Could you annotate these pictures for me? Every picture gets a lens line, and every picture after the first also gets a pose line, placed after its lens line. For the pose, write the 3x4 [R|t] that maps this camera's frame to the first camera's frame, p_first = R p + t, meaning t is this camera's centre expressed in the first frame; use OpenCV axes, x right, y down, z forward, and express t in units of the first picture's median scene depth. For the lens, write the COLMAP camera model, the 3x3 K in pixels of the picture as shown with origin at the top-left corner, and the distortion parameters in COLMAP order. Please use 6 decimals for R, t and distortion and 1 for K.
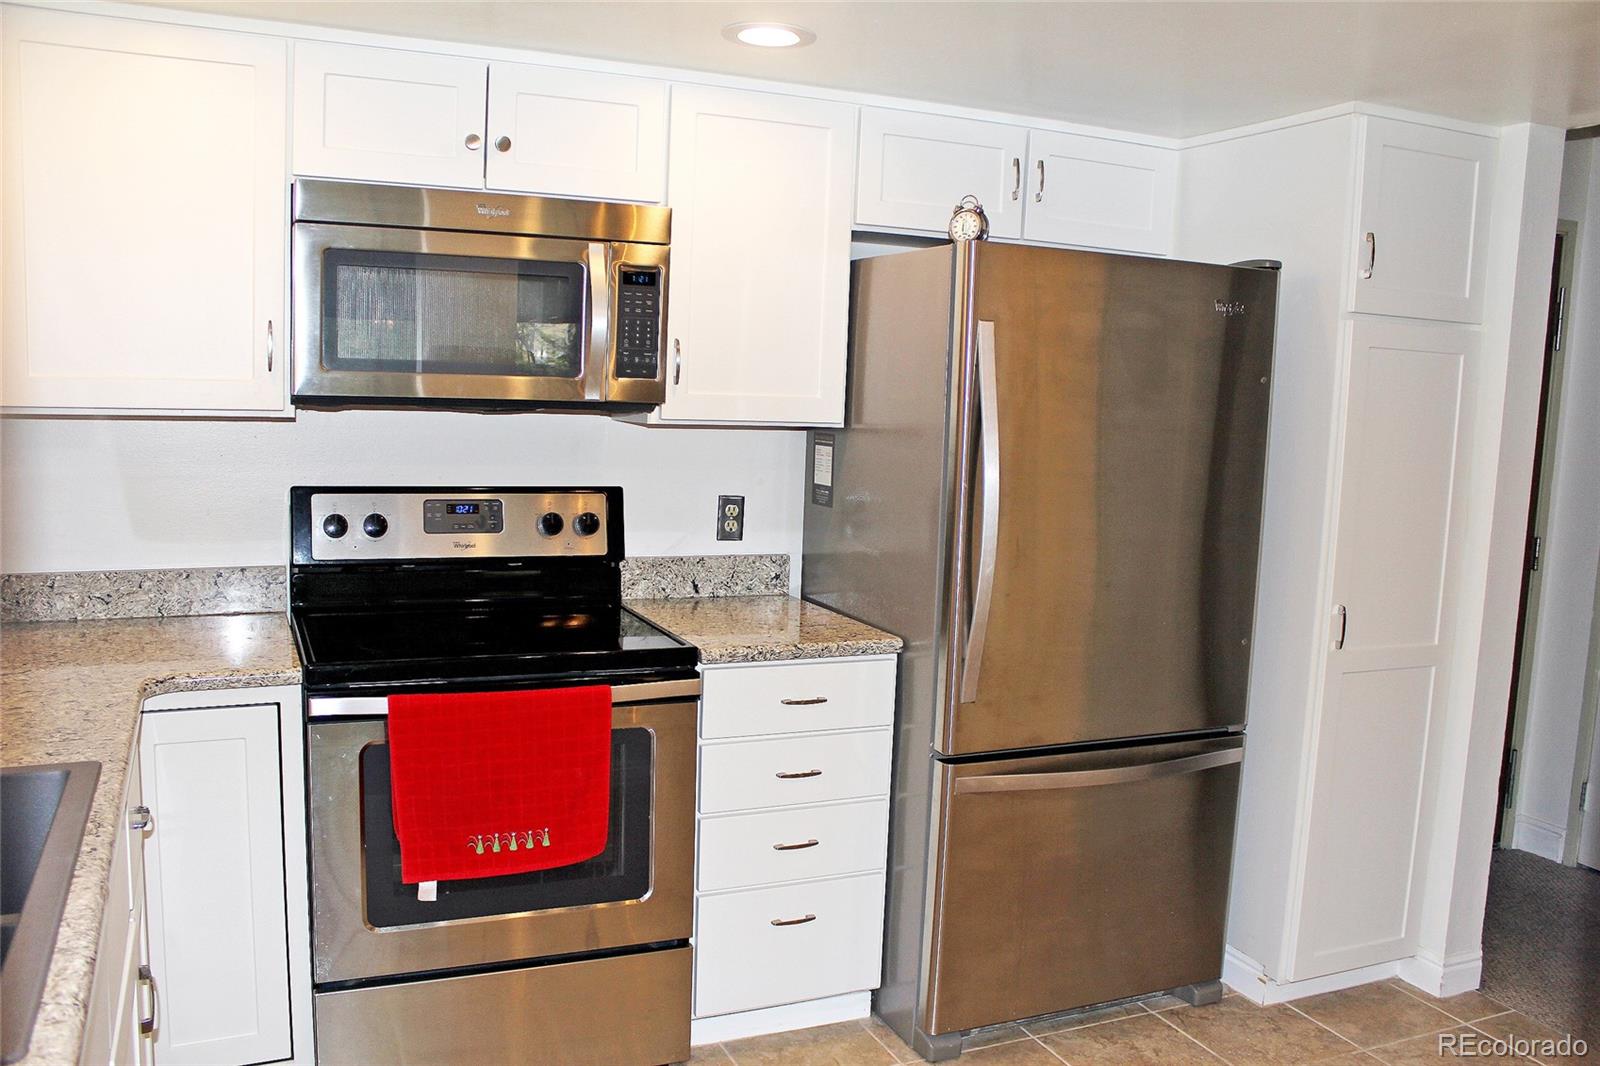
lens RADIAL K [[1355.2, 0, 800.0], [0, 1355.2, 533.0], [0, 0, 1]] dist [-0.130124, 0.086160]
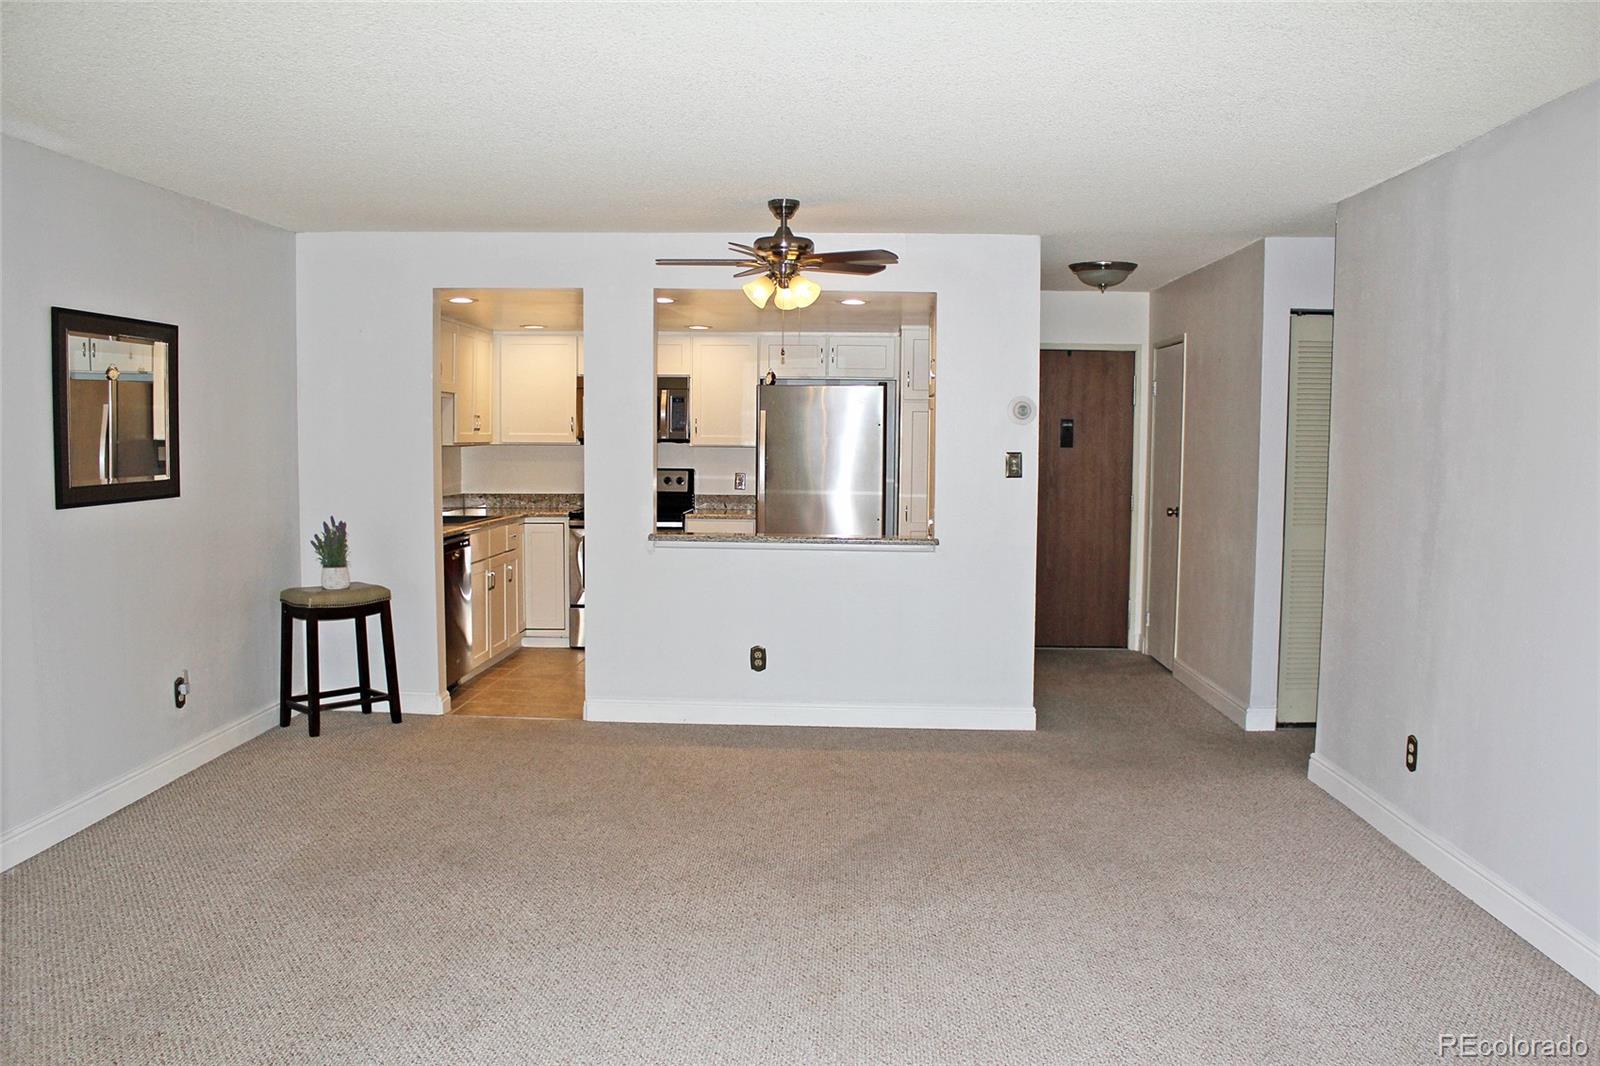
lens RADIAL K [[1355.2, 0, 800.0], [0, 1355.2, 533.0], [0, 0, 1]] dist [-0.130124, 0.086160]
pose [[0.903599, 0.005234, -0.428347, 1.510328], [-0.026133, 0.998737, -0.042923, 0.254922], [0.427582, 0.049979, 0.902594, -1.748405]]
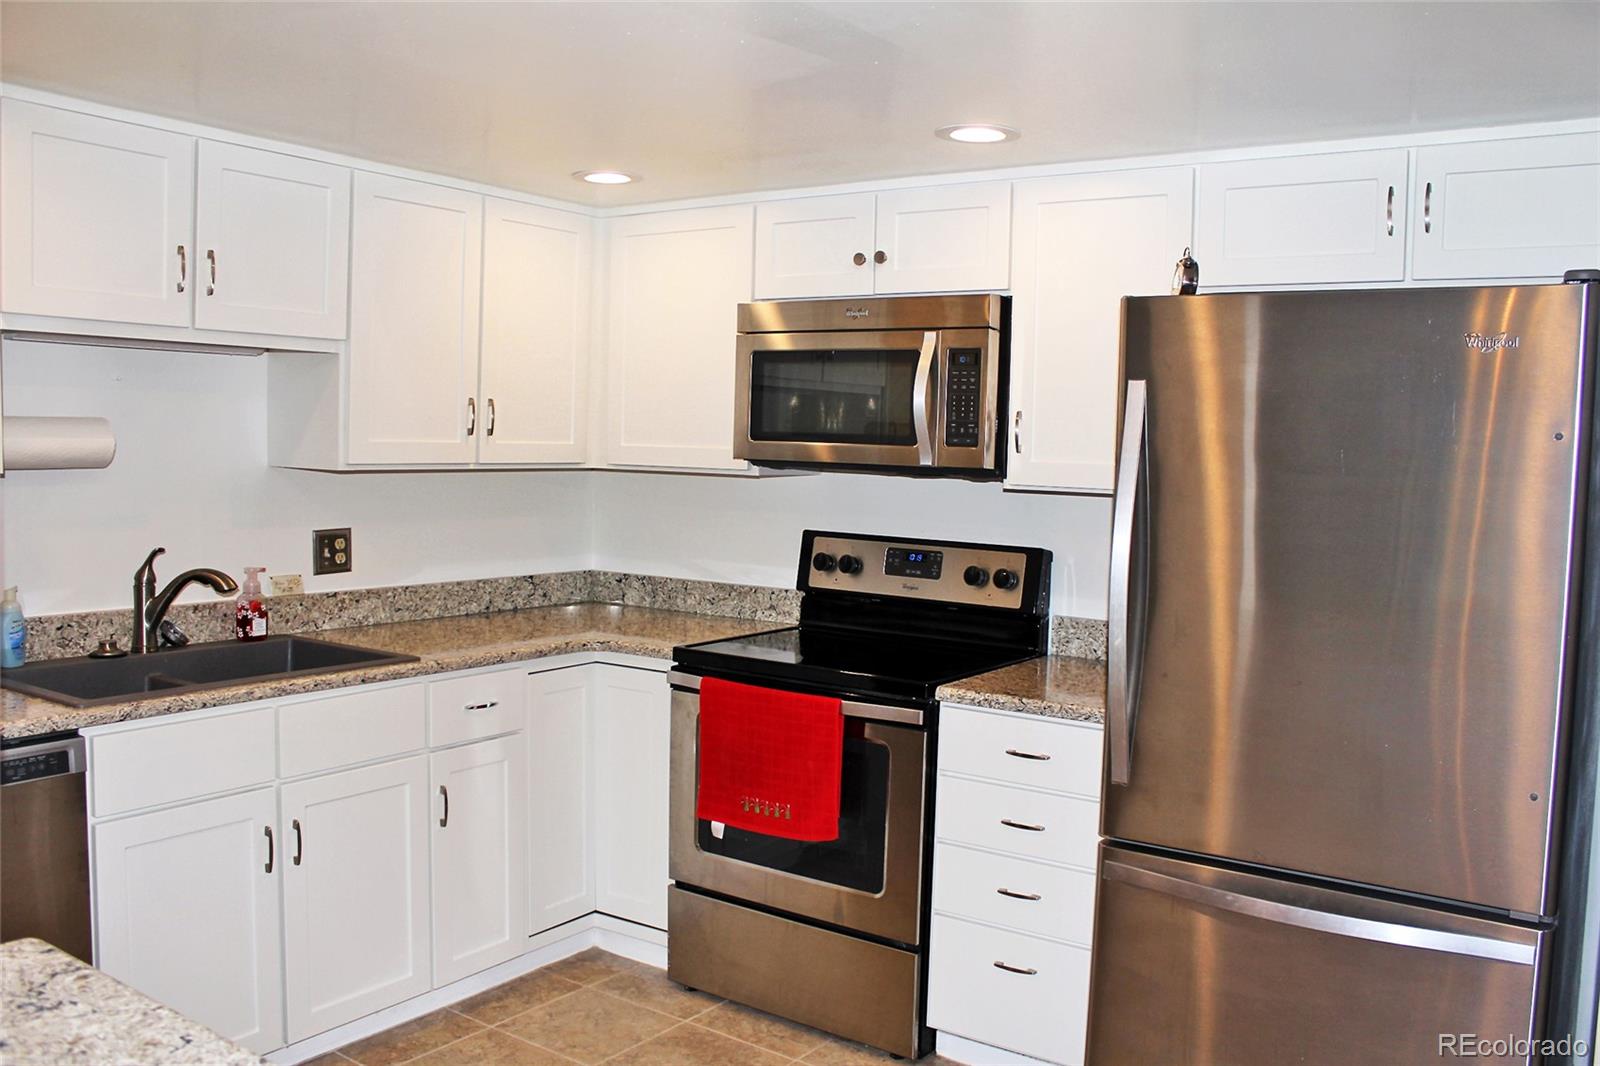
lens RADIAL K [[1355.2, 0, 800.0], [0, 1355.2, 533.0], [0, 0, 1]] dist [-0.130124, 0.086160]
pose [[0.522449, 0.040536, -0.851707, 0.781446], [-0.104824, 0.994346, -0.016975, -0.008819], [0.846203, 0.098148, 0.523744, 0.297272]]
